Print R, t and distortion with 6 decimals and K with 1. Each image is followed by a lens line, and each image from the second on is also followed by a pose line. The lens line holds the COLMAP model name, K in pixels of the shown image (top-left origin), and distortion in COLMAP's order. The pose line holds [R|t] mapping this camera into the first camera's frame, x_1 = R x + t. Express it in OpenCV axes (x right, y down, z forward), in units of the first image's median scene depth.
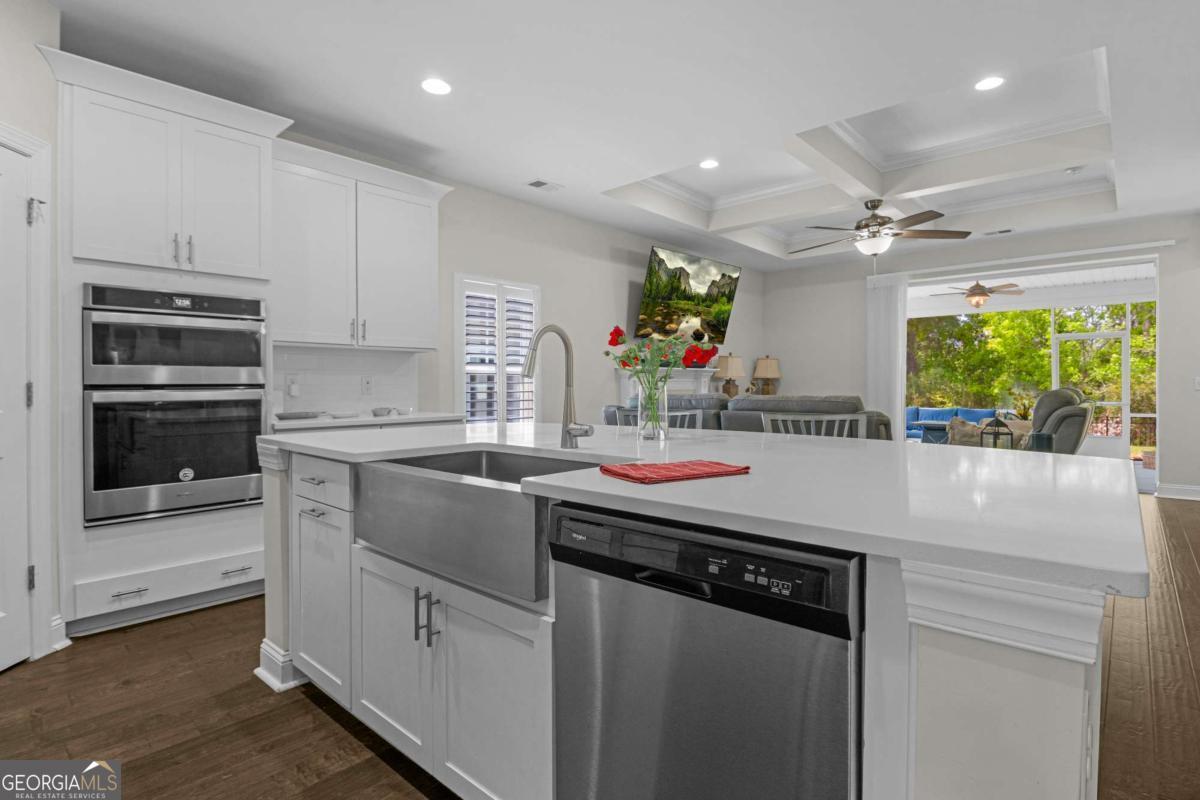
lens RADIAL K [[594.5, 0, 632.1], [0, 594.5, 380.9], [0, 0, 1]] dist [-0.017977, -0.002556]
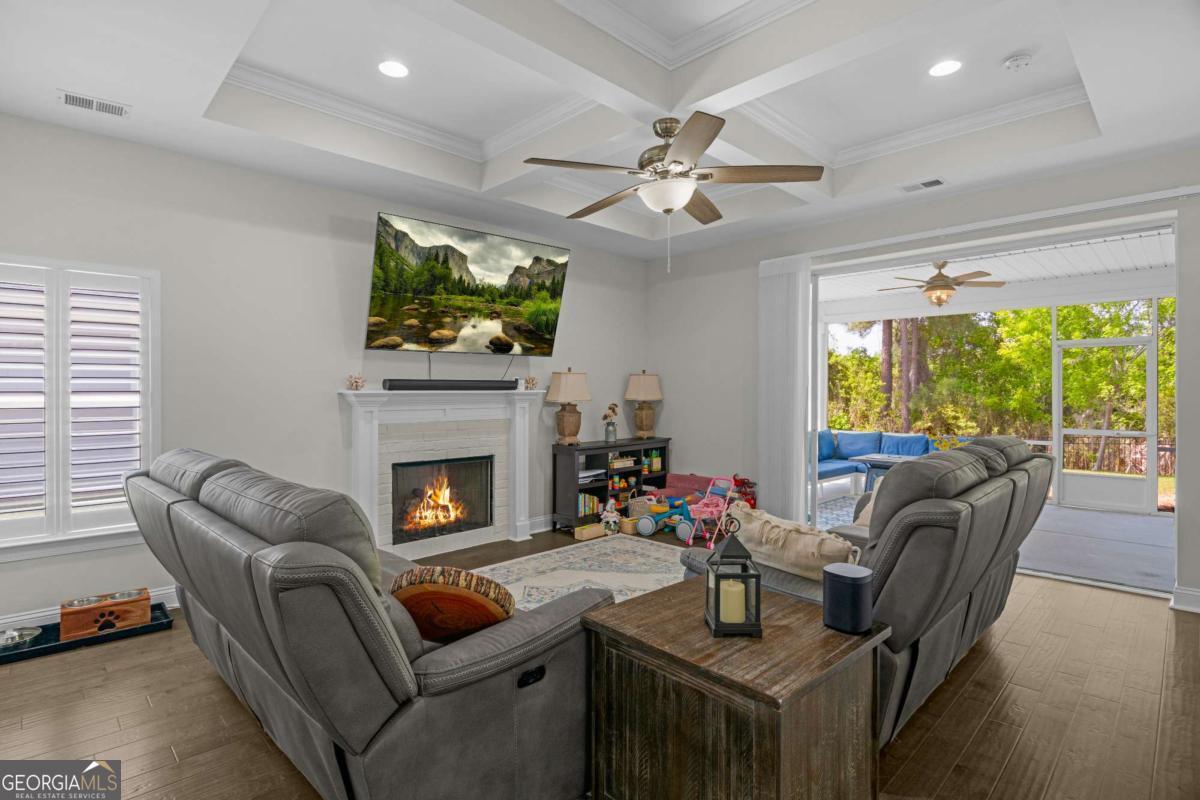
lens RADIAL K [[594.5, 0, 638.3], [0, 594.5, 390.3], [0, 0, 1]] dist [-0.017977, -0.002556]
pose [[0.998502, 0.003707, -0.054587, 0.330692], [-0.003245, 0.999958, 0.008544, -0.031085], [0.054617, -0.008354, 0.998472, 0.321265]]
